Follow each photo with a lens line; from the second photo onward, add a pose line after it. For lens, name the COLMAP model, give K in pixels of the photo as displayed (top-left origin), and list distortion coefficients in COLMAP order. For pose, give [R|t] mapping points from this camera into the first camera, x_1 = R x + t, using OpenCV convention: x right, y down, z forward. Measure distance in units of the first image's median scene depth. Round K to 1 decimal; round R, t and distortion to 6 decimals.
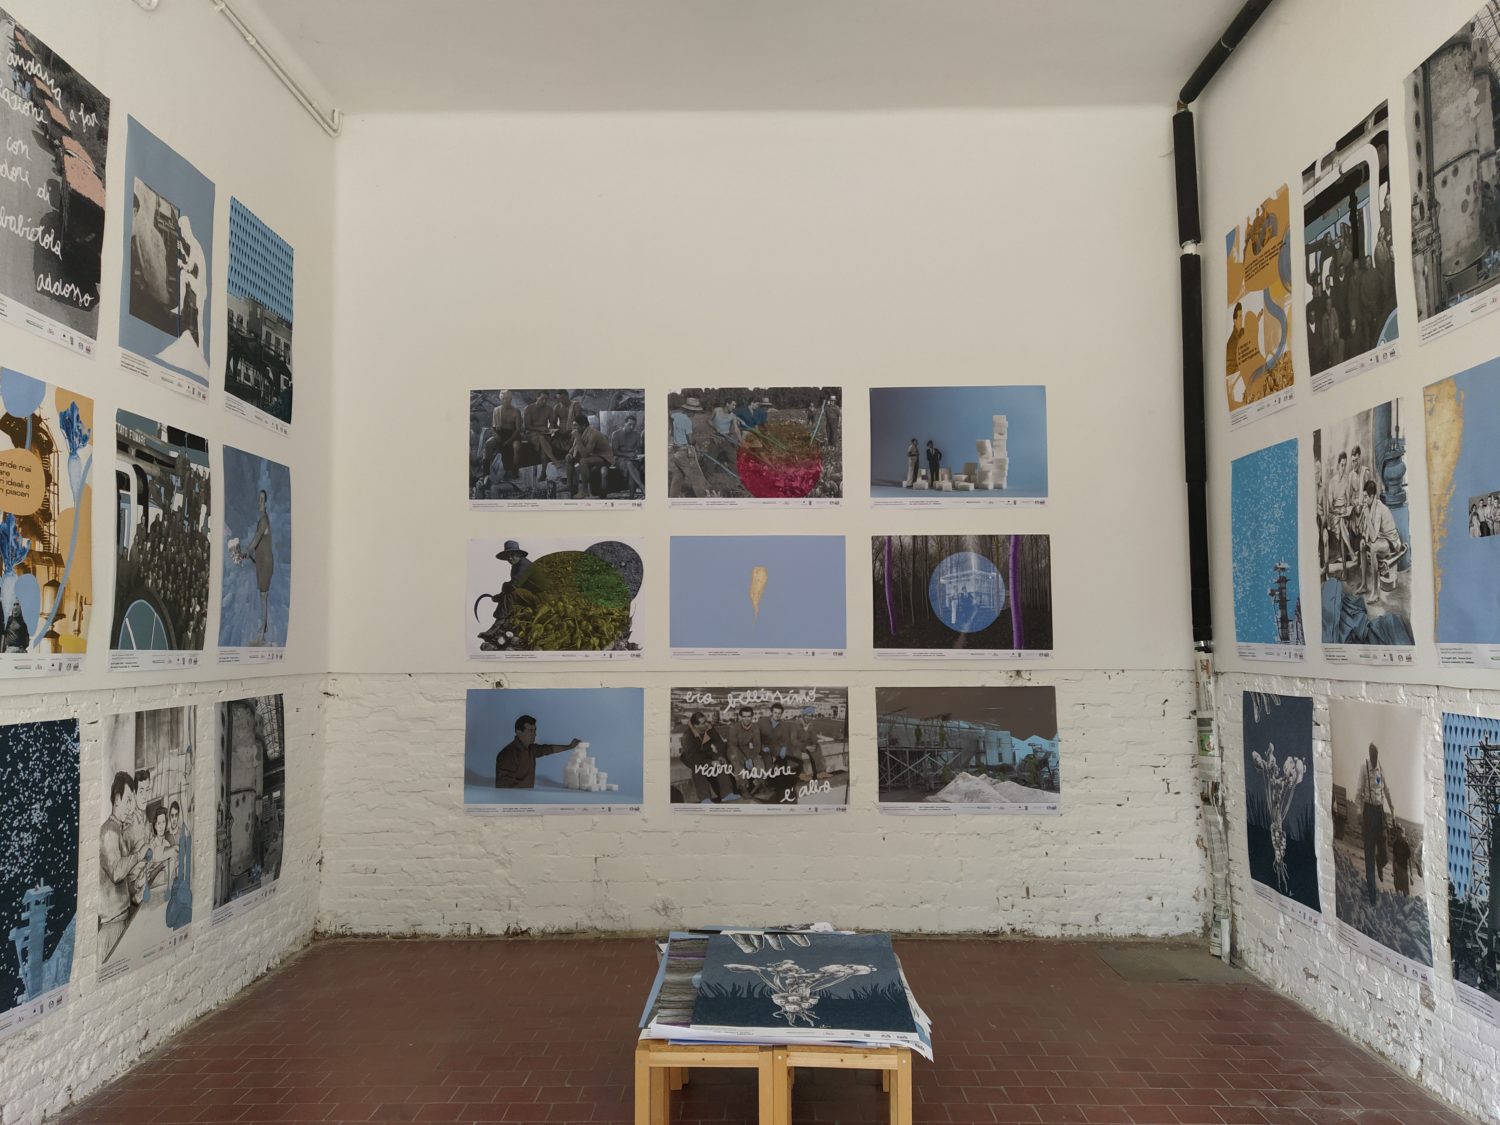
lens RADIAL K [[1115.4, 0, 729.6], [0, 1115.4, 560.2], [0, 0, 1]] dist [0.106735, -0.163339]
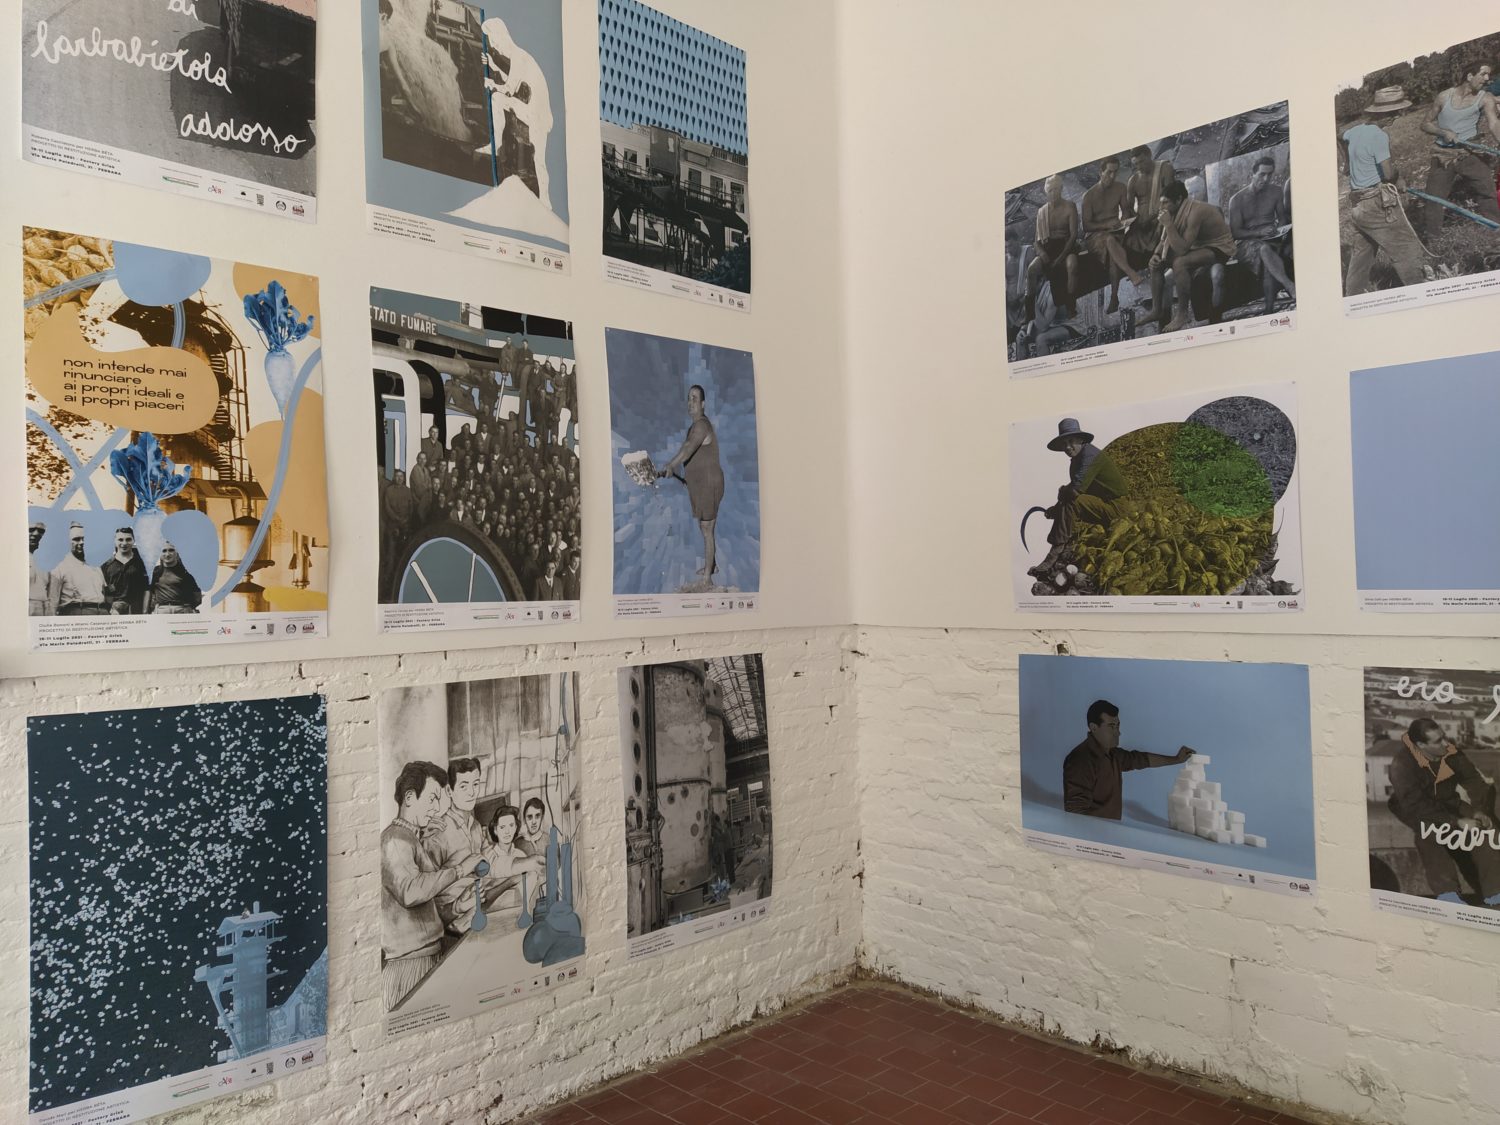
lens RADIAL K [[1091.2, 0, 759.9], [0, 1091.2, 557.7], [0, 0, 1]] dist [0.110177, -0.152609]
pose [[0.711151, -0.028190, -0.702474, 0.120680], [0.069405, 0.997130, 0.030249, 0.031939], [0.699605, -0.070267, 0.711066, 0.486368]]
